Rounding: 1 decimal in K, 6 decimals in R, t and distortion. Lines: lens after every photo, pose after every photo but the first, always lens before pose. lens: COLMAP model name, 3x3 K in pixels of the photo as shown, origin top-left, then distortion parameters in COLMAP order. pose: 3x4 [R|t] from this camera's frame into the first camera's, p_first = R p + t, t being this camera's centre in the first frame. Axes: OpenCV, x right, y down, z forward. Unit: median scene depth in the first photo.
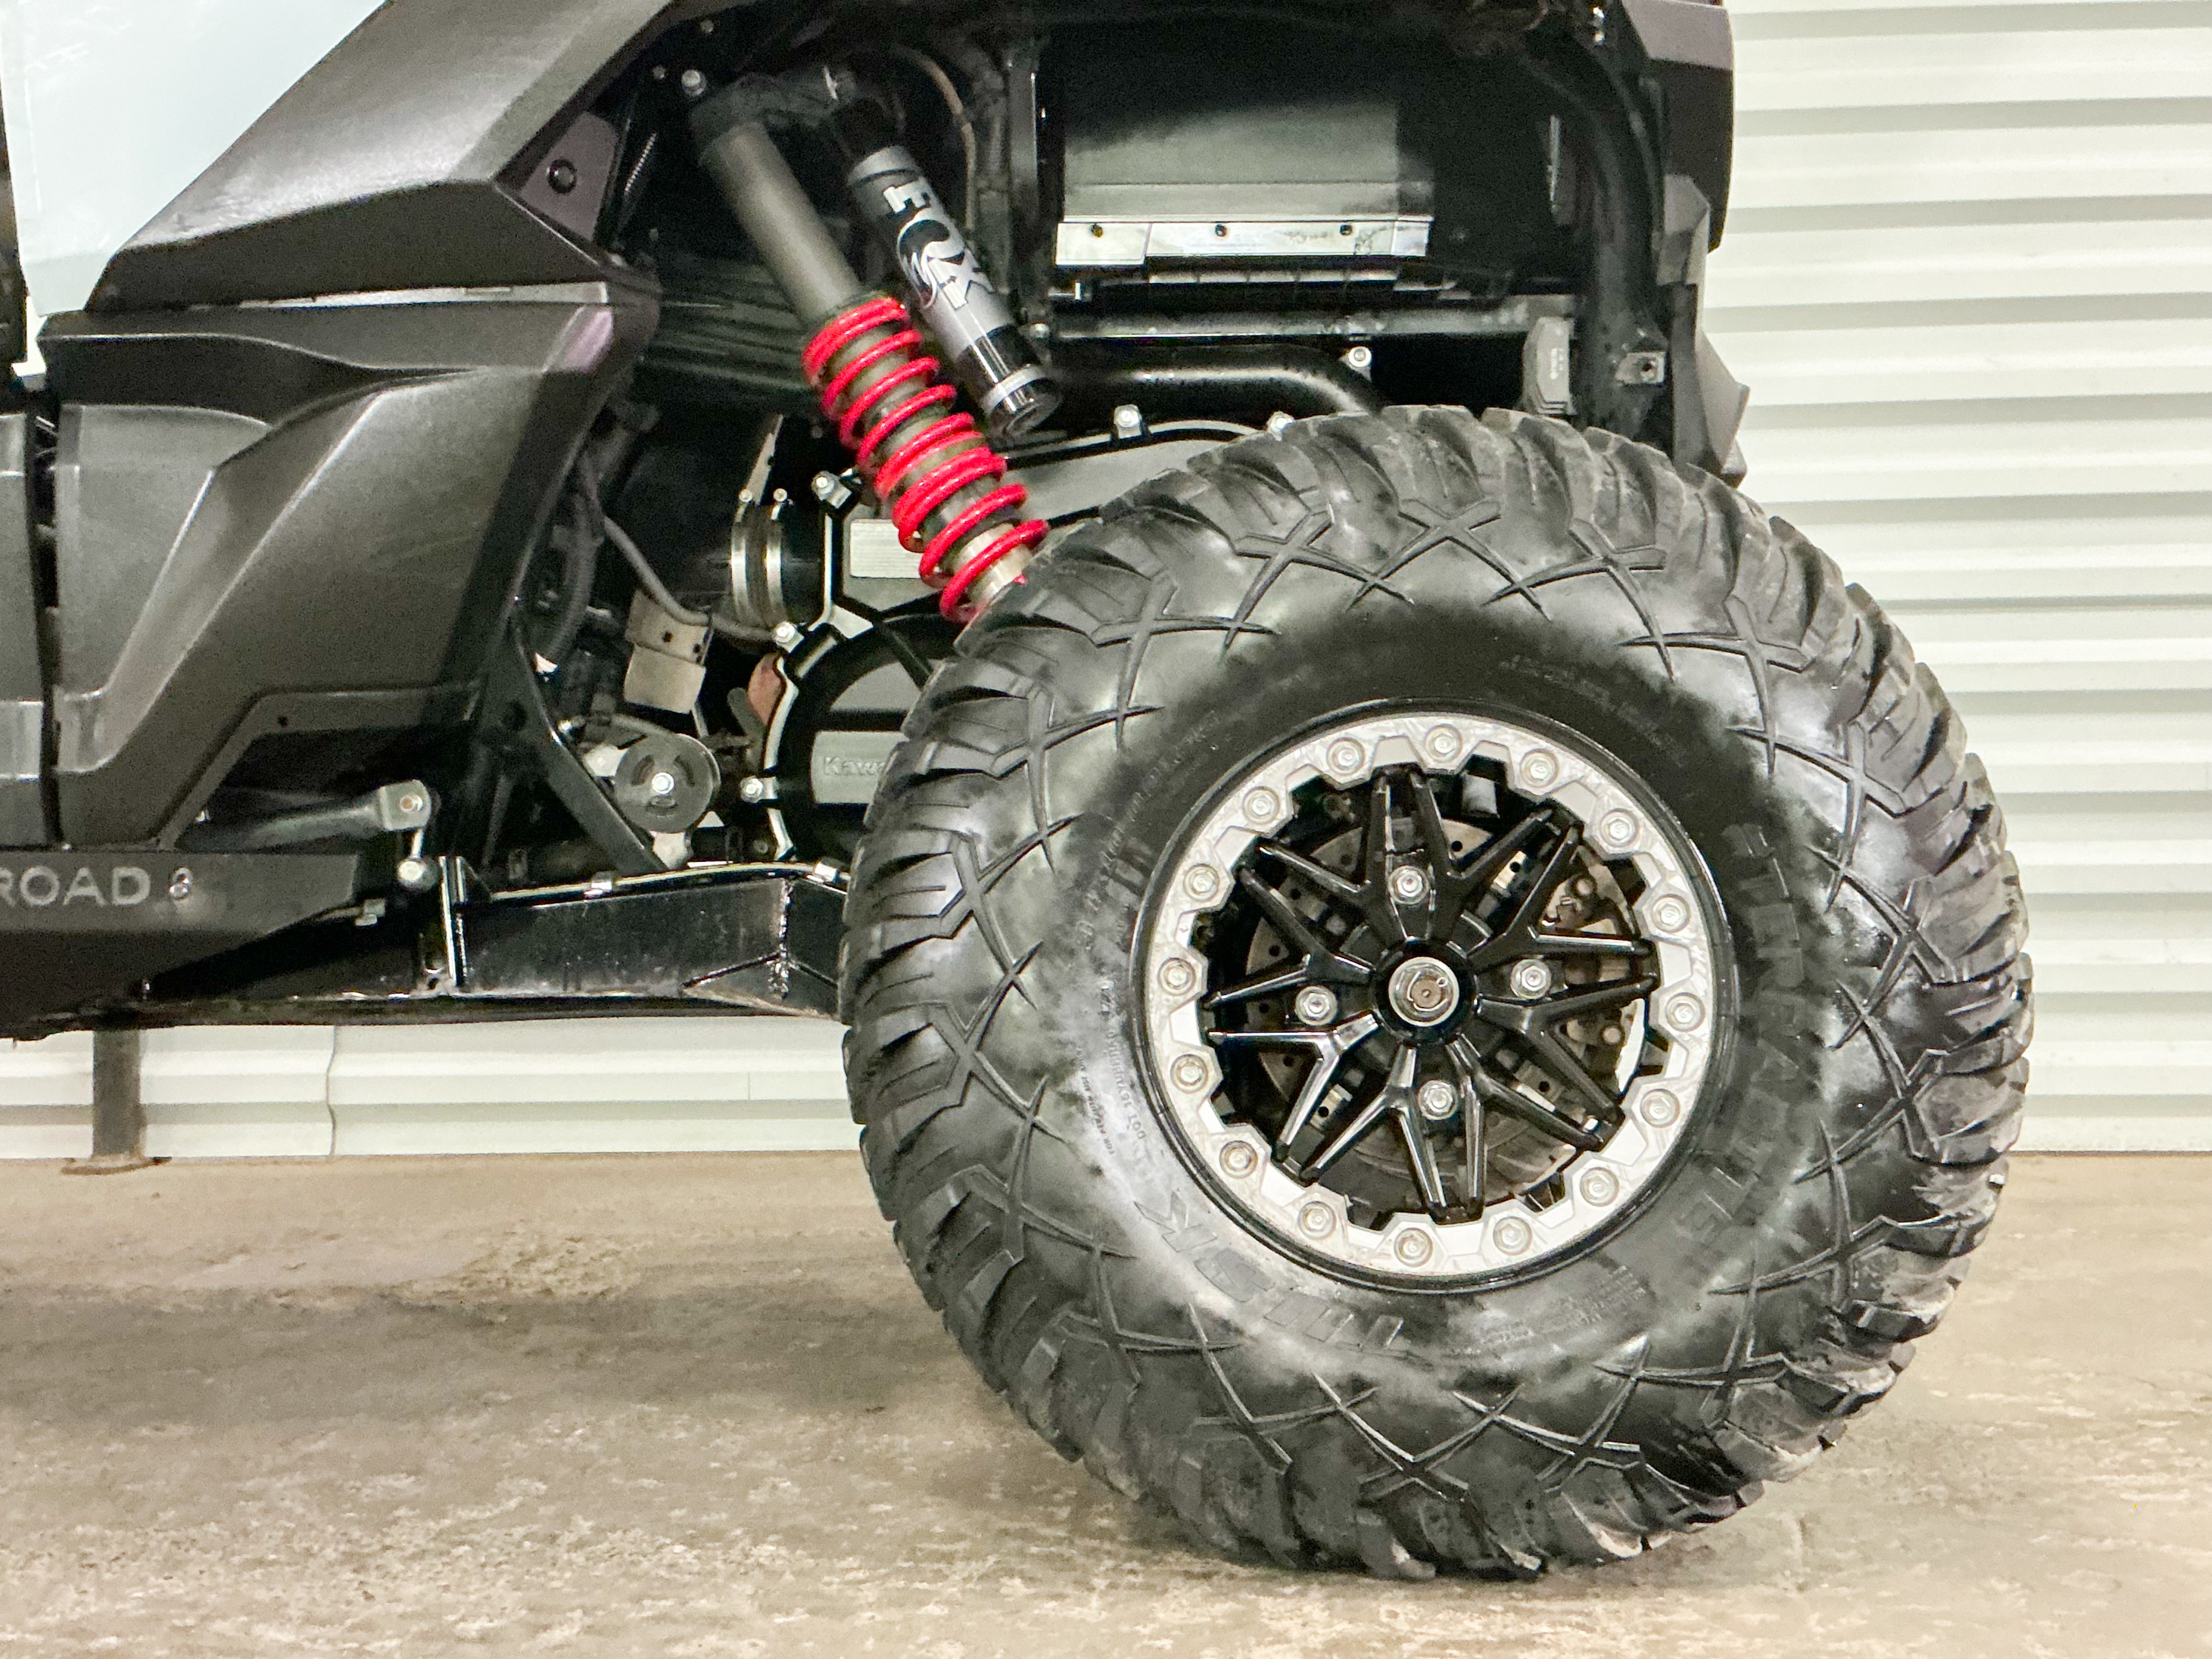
lens RADIAL K [[2468.3, 0, 1108.3], [0, 2468.3, 806.8], [0, 0, 1]] dist [0.066369, 0.000000]
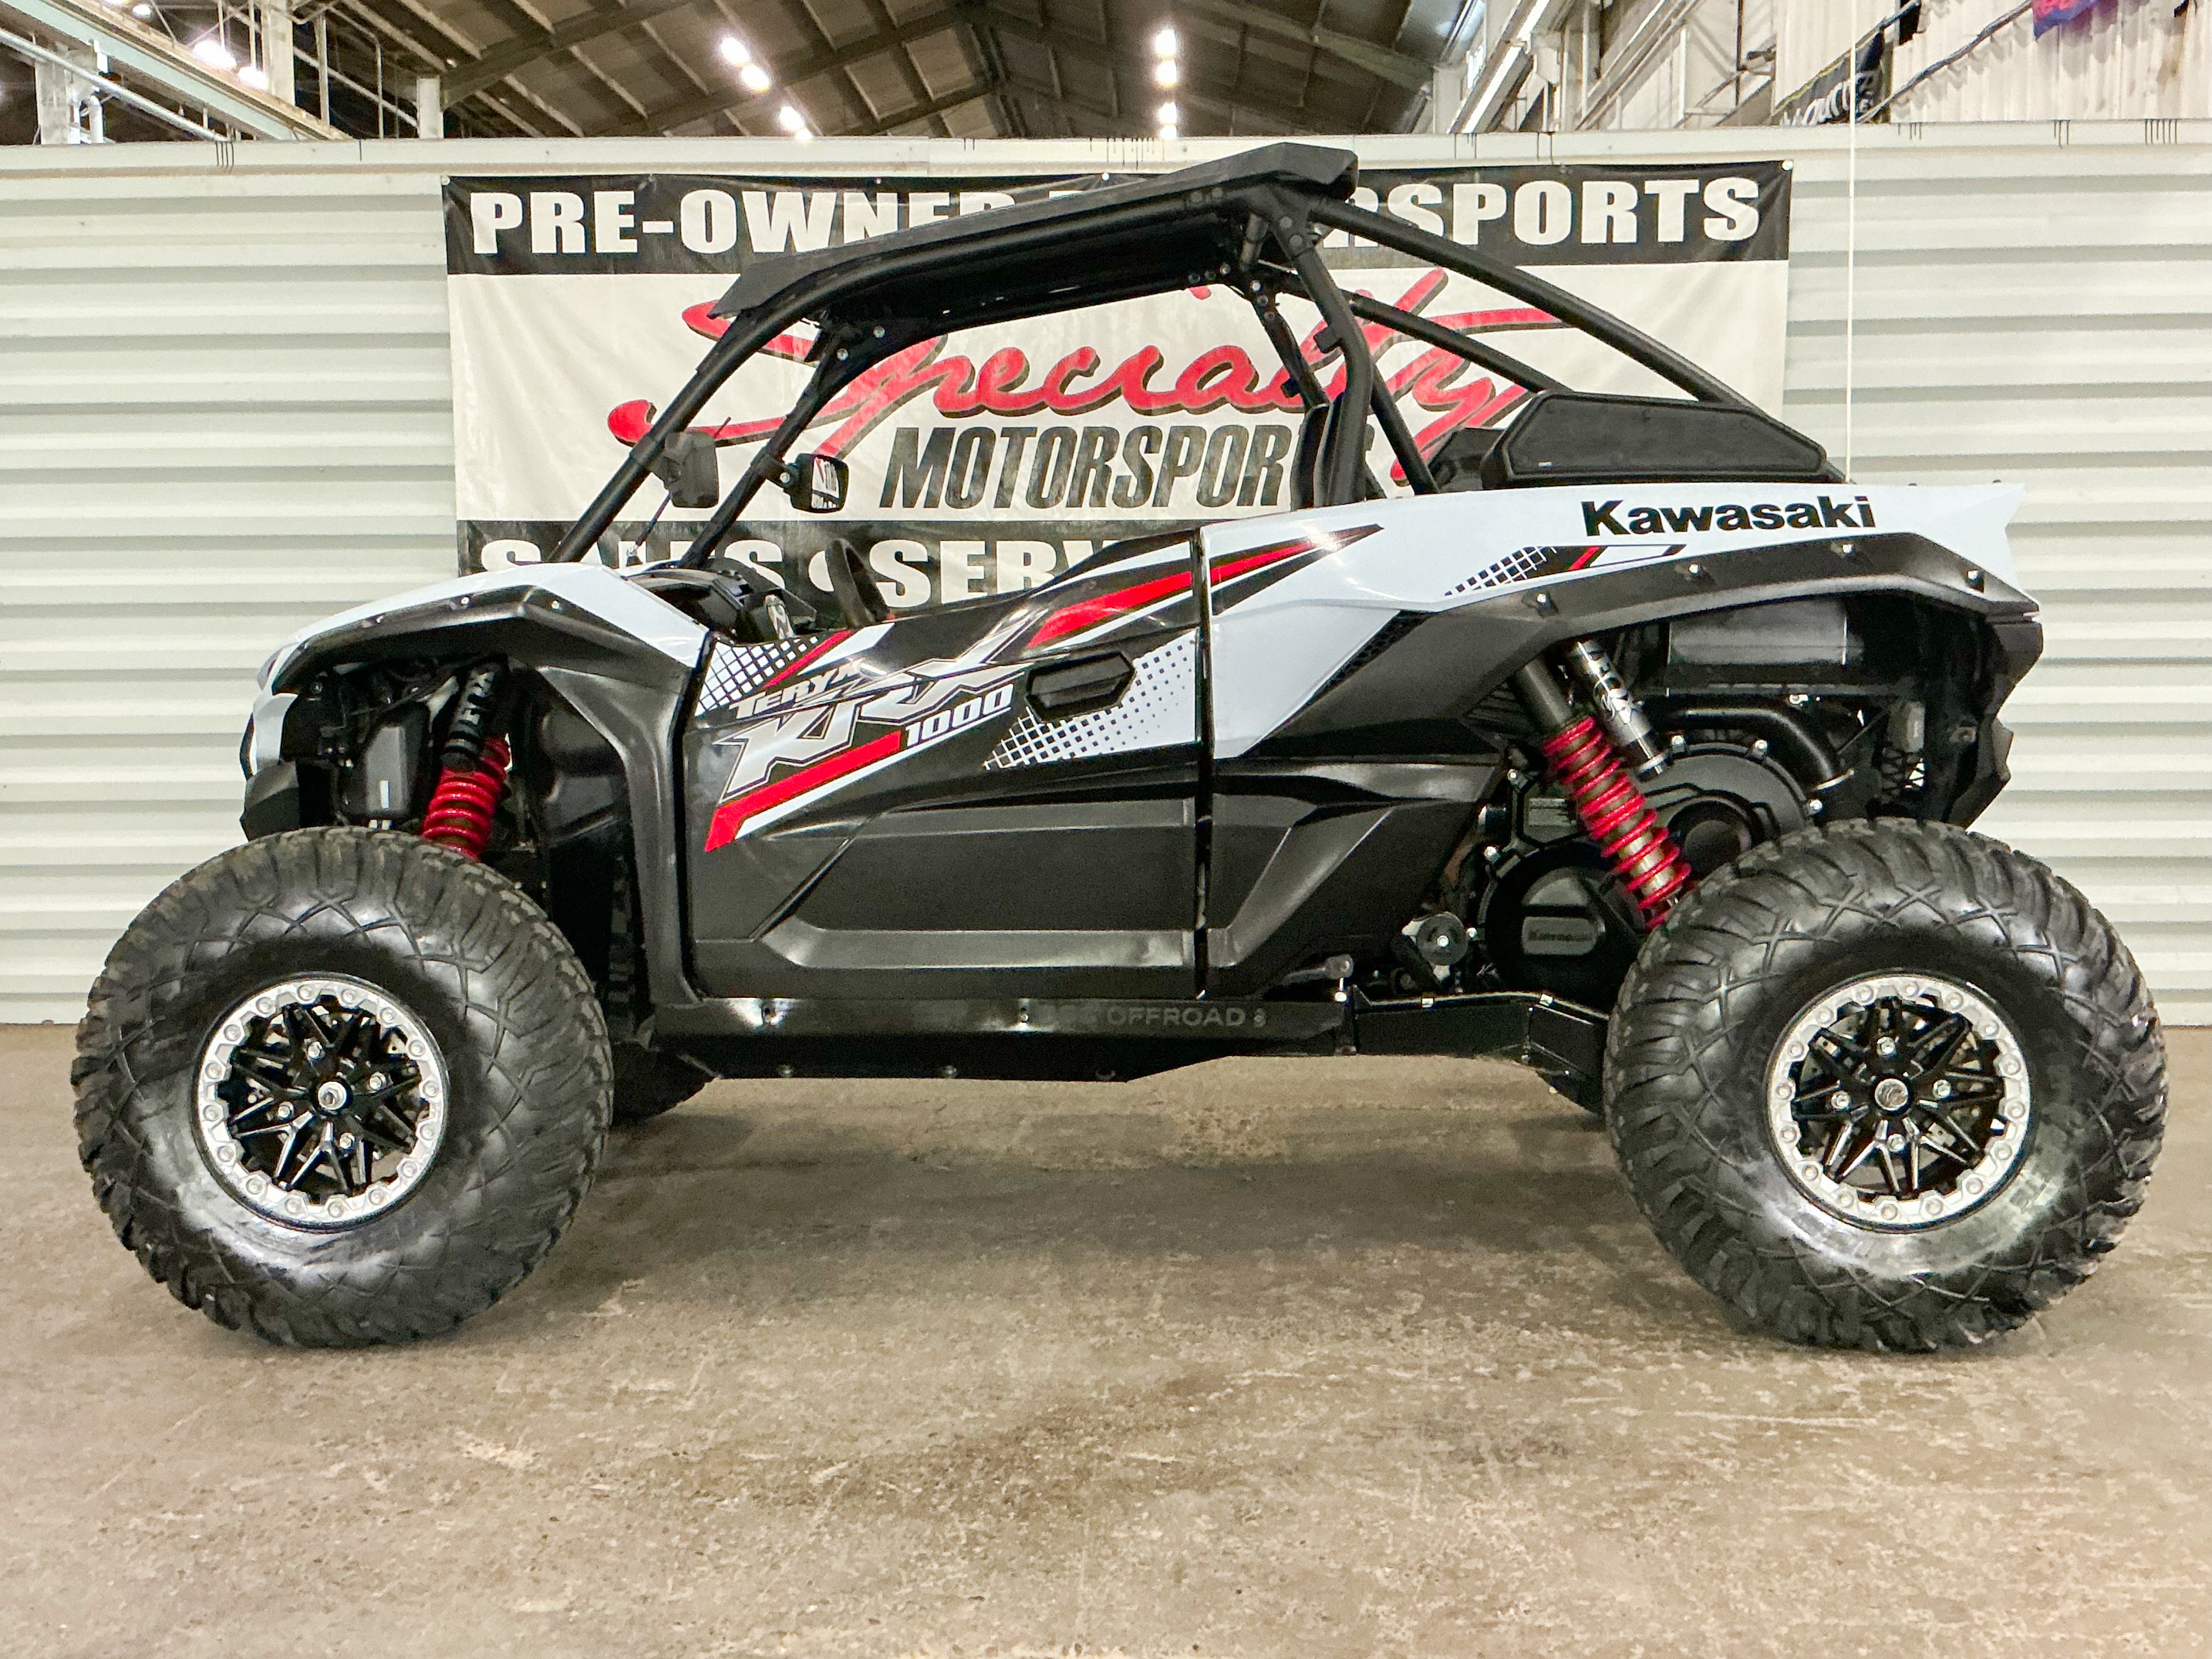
lens RADIAL K [[2378.4, 0, 1107.3], [0, 2378.4, 827.5], [0, 0, 1]] dist [0.050399, 0.000000]
pose [[0.999993, 0.002270, 0.003024, -0.496607], [-0.002639, 0.991730, 0.128316, -0.372337], [-0.002707, -0.128323, 0.991729, -0.928139]]
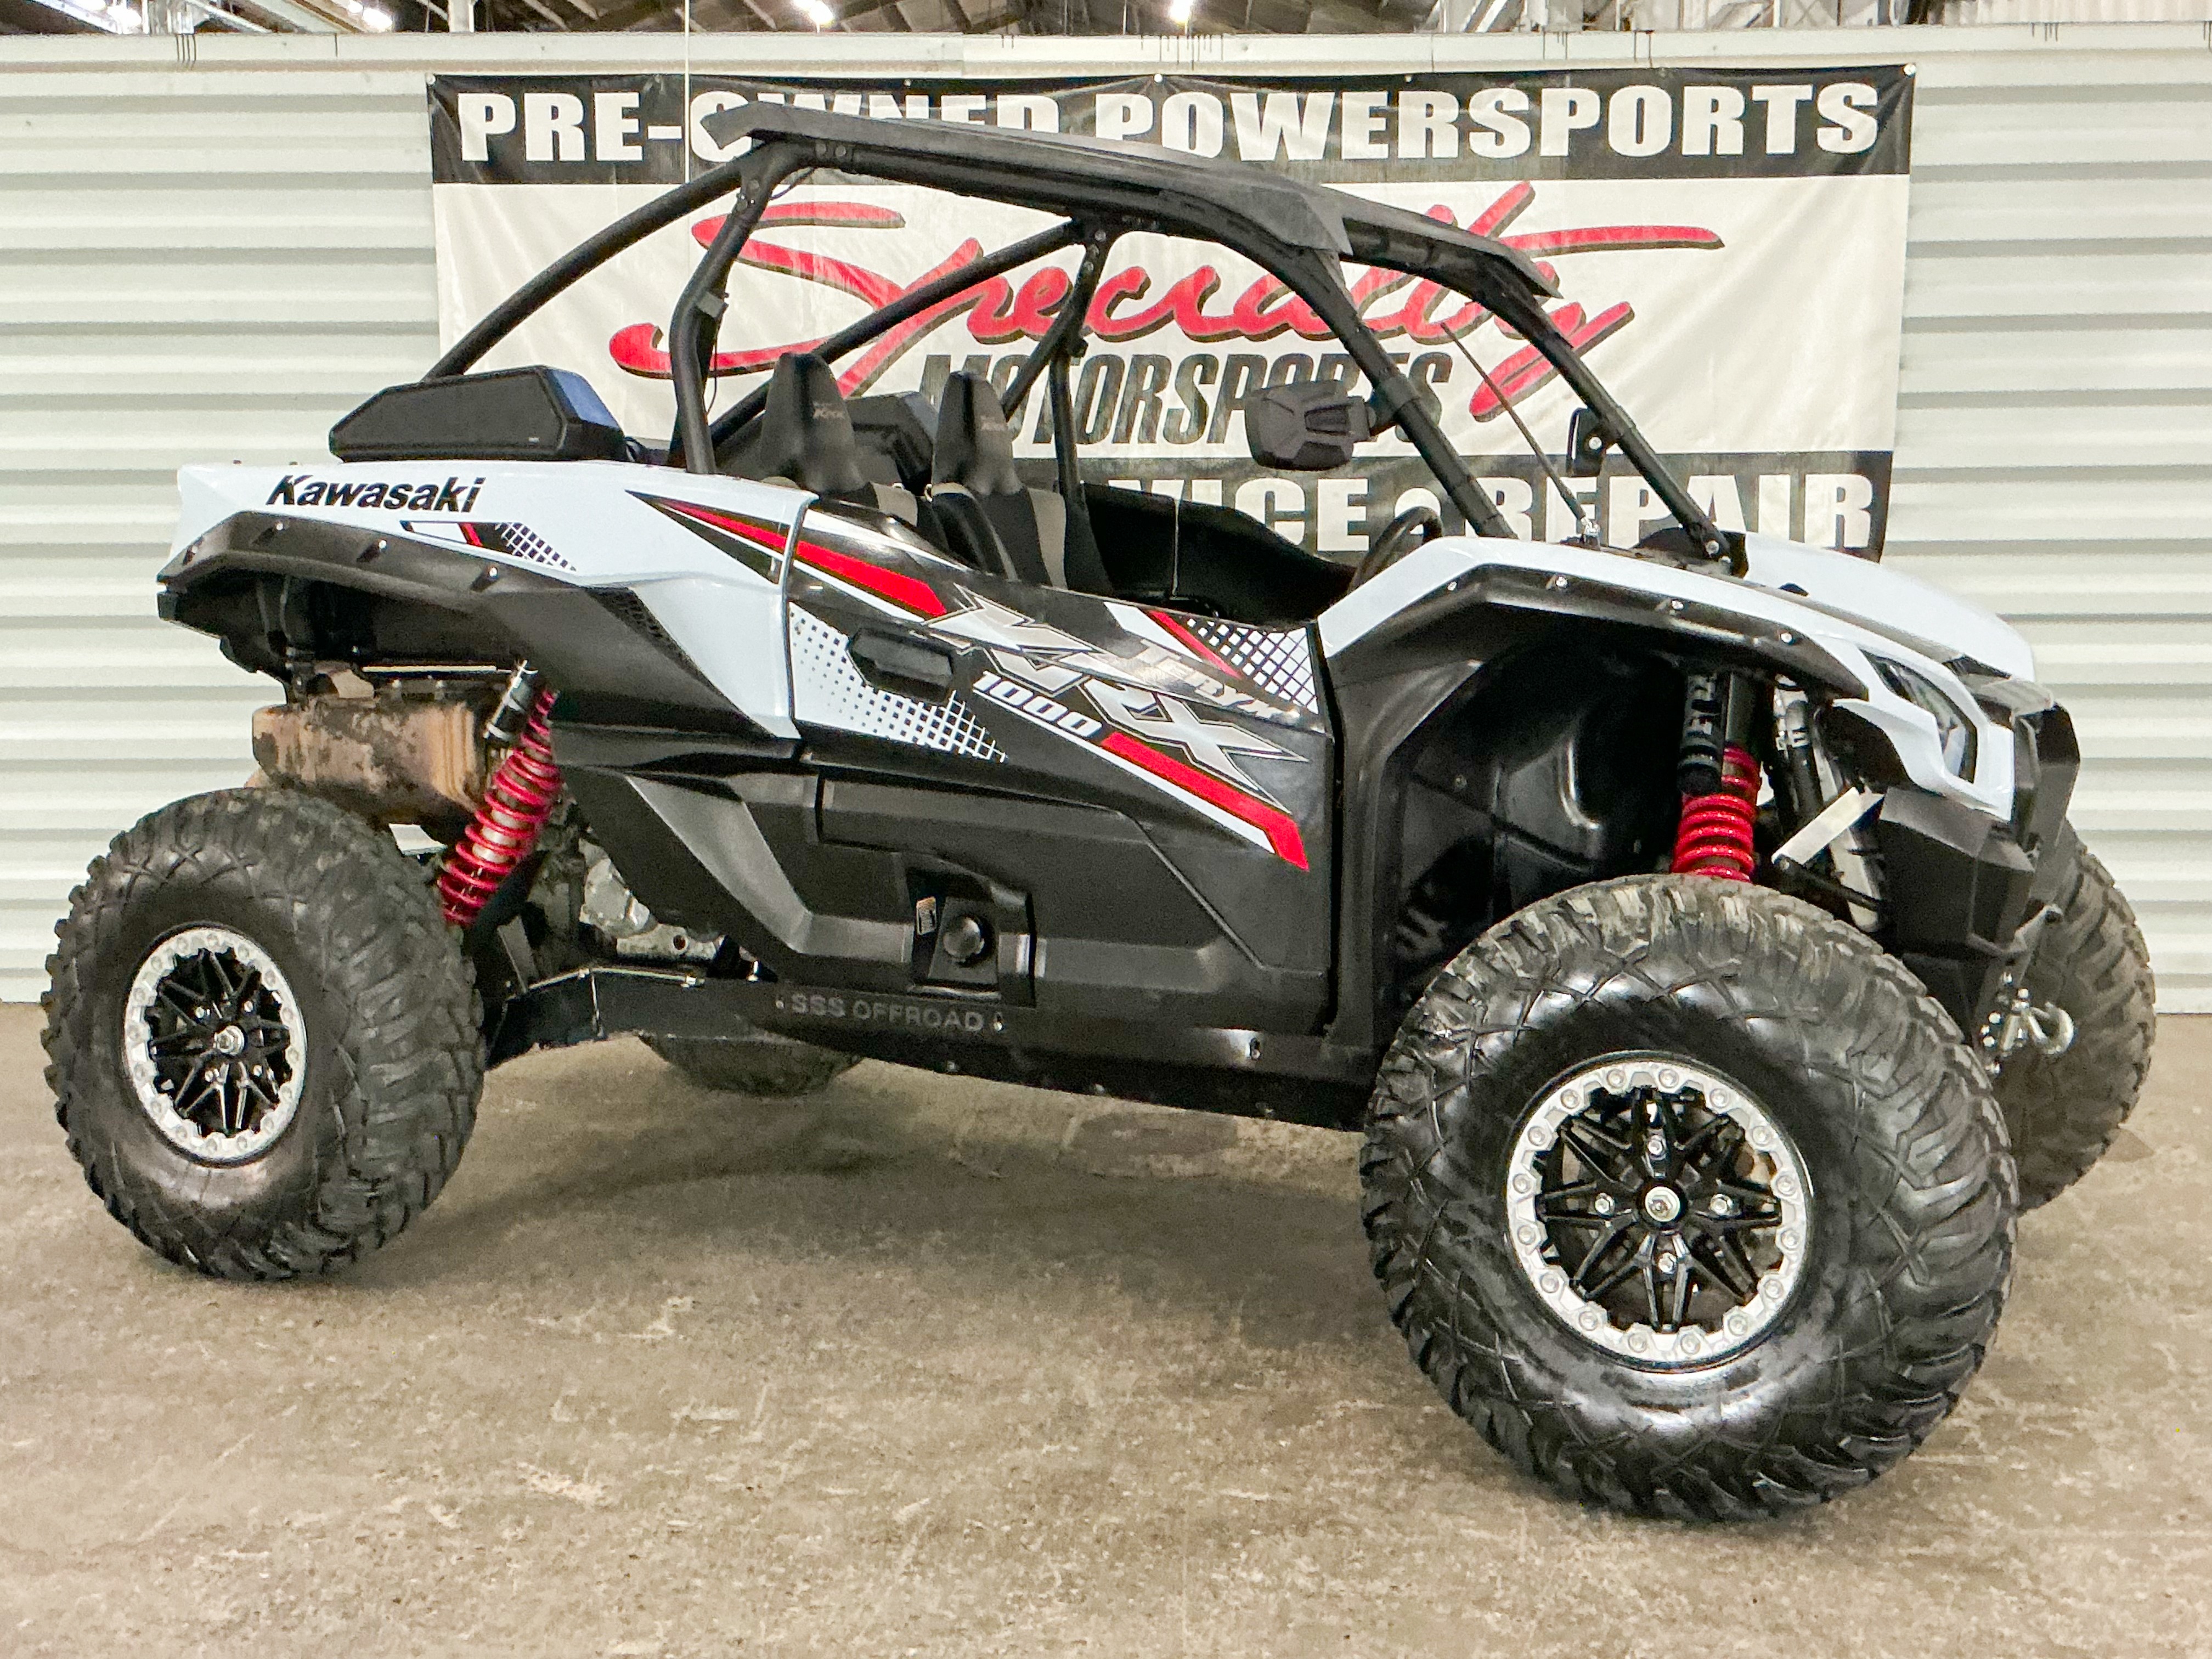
lens RADIAL K [[2741.1, 0, 1098.4], [0, 2741.1, 823.7], [0, 0, 1]] dist [0.060705, 0.000000]
pose [[0.999970, 0.005788, 0.005055, -0.570111], [-0.006528, 0.986844, 0.161542, -0.465769], [-0.004054, -0.161570, 0.986853, -1.084572]]
